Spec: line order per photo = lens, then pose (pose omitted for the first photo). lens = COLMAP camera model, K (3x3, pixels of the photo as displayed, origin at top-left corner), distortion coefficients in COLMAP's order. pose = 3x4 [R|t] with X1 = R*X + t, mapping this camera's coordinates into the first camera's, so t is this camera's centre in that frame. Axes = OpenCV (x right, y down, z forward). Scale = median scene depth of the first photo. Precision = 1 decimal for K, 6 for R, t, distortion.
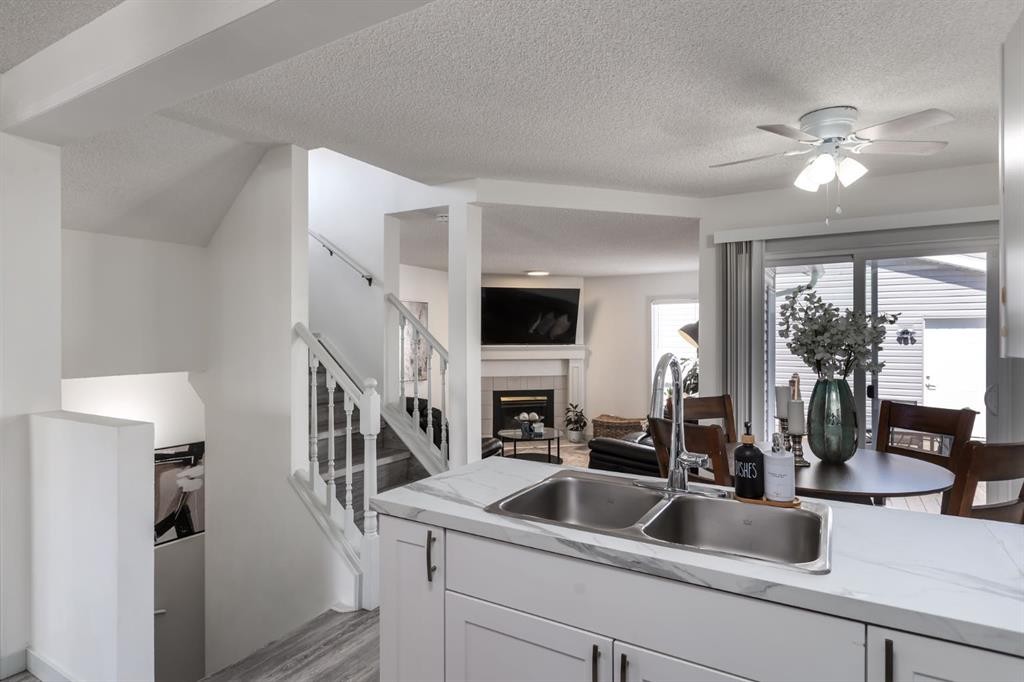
lens RADIAL K [[550.4, 0, 510.1], [0, 550.4, 341.0], [0, 0, 1]] dist [0.004182, 0.000415]
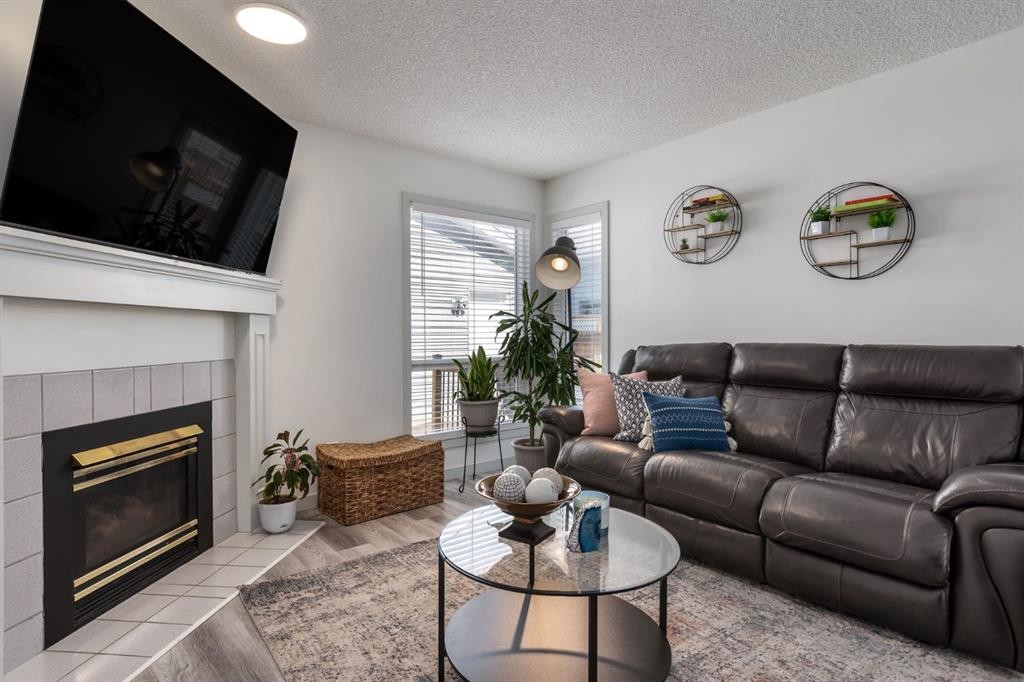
lens RADIAL K [[550.4, 0, 512.9], [0, 550.4, 341.6], [0, 0, 1]] dist [0.004182, 0.000415]
pose [[0.379506, -0.017138, 0.925030, -0.355156], [0.007115, 0.999853, 0.015606, 0.095467], [-0.925162, 0.000660, 0.379572, 1.424387]]
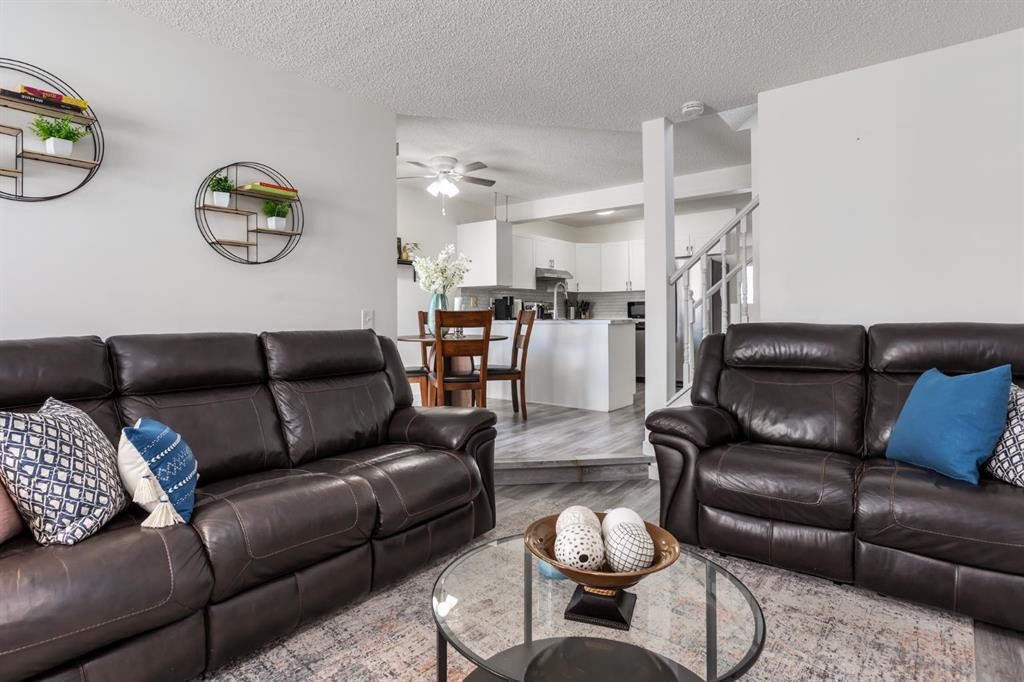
lens RADIAL K [[550.4, 0, 513.1], [0, 550.4, 332.1], [0, 0, 1]] dist [0.004182, 0.000415]
pose [[-0.992216, 0.004365, 0.124450, 0.047407], [0.008144, 0.999520, 0.029876, 0.095098], [-0.124260, 0.030657, -0.991776, 1.891720]]
